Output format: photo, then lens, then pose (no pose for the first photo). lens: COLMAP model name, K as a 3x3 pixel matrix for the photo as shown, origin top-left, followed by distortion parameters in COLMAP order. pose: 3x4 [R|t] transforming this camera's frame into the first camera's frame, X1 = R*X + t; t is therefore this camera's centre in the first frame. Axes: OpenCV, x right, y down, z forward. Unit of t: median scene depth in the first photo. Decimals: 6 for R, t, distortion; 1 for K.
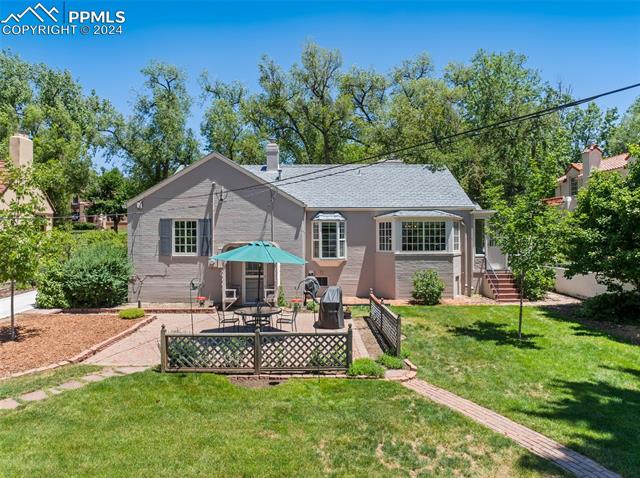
lens RADIAL K [[462.4, 0, 320.0], [0, 462.4, 239.0], [0, 0, 1]] dist [-0.040855, 0.004078]
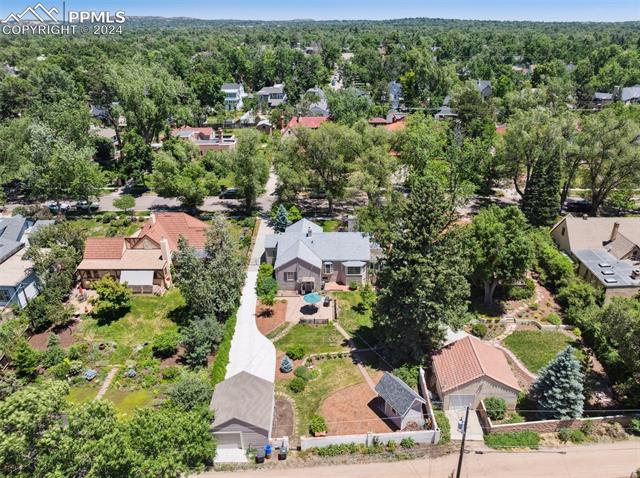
lens RADIAL K [[462.4, 0, 320.0], [0, 462.4, 239.0], [0, 0, 1]] dist [-0.040855, 0.004078]
pose [[0.999365, 0.006102, -0.035116, 0.092485], [0.008793, 0.912571, 0.408823, -1.885004], [0.034541, -0.408872, 0.911938, -2.432359]]
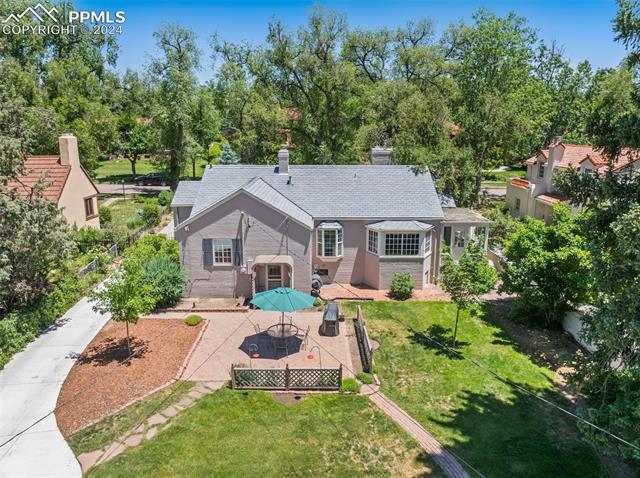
lens RADIAL K [[462.4, 0, 320.0], [0, 462.4, 239.0], [0, 0, 1]] dist [-0.040855, 0.004078]
pose [[0.999967, 0.008125, -0.000233, -0.008697], [-0.007867, 0.974679, 0.223472, -0.342027], [0.002043, -0.223463, 0.974710, -0.299896]]
